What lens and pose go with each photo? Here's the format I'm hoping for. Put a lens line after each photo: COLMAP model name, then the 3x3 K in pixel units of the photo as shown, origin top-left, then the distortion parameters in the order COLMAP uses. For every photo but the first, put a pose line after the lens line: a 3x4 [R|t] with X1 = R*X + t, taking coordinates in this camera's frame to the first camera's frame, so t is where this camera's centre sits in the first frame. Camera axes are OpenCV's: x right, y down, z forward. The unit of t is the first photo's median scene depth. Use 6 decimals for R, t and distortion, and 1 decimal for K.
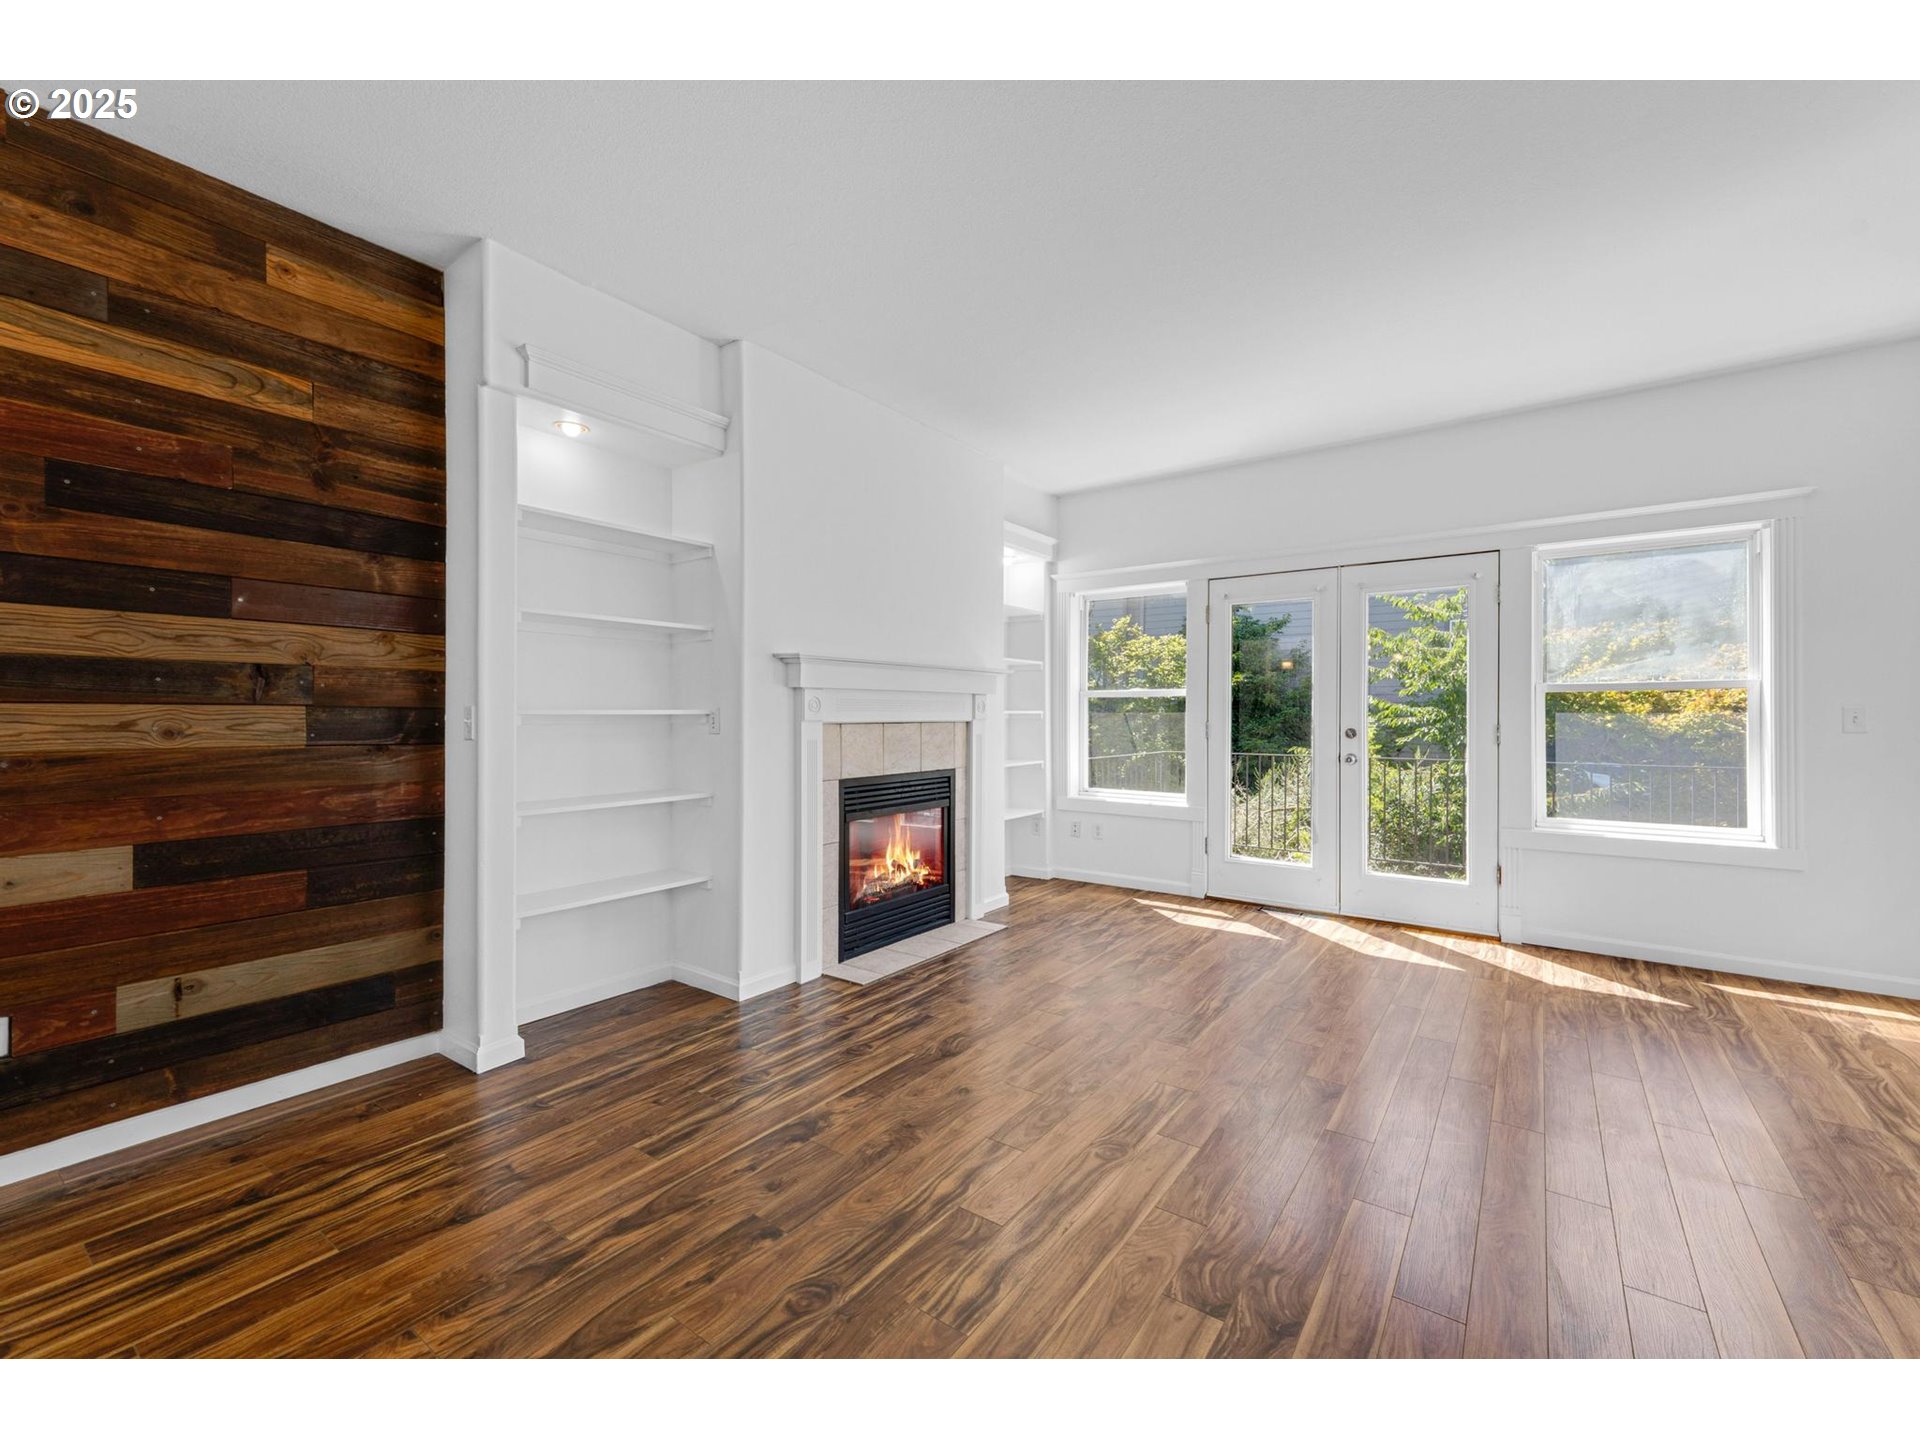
lens RADIAL K [[774.0, 0, 960.0], [0, 774.0, 720.0], [0, 0, 1]] dist [0.020253, -0.000007]
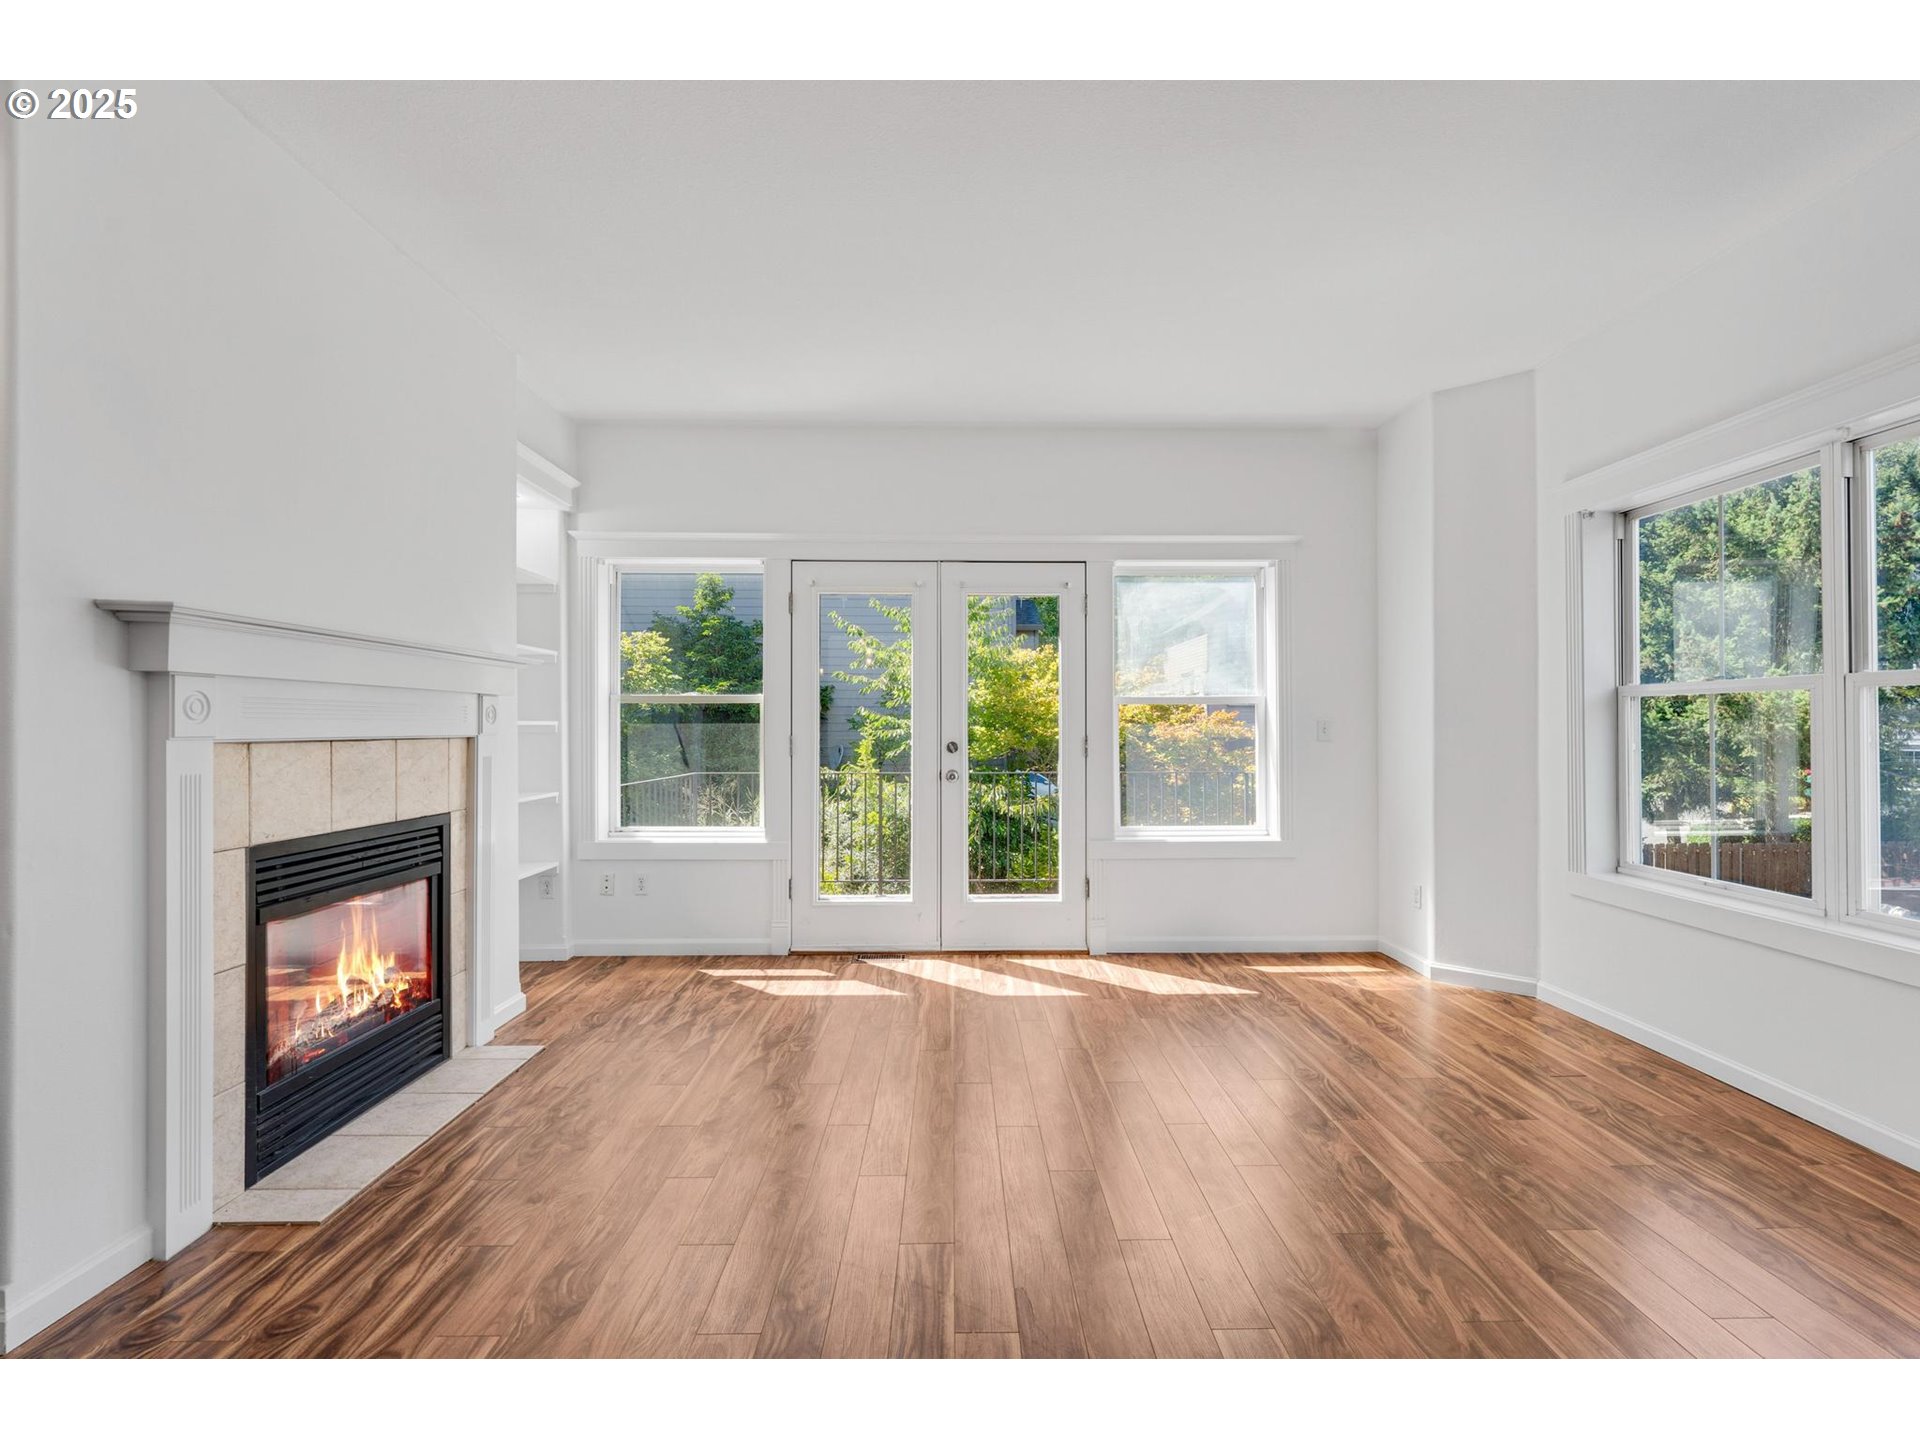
lens RADIAL K [[878.4, 0, 930.6], [0, 878.4, 719.6], [0, 0, 1]] dist [-0.000686, 0.000394]
pose [[0.804520, 0.004291, 0.593911, -0.125373], [0.004814, 0.999894, -0.013744, -0.000757], [-0.593907, 0.013917, 0.804414, 0.207839]]
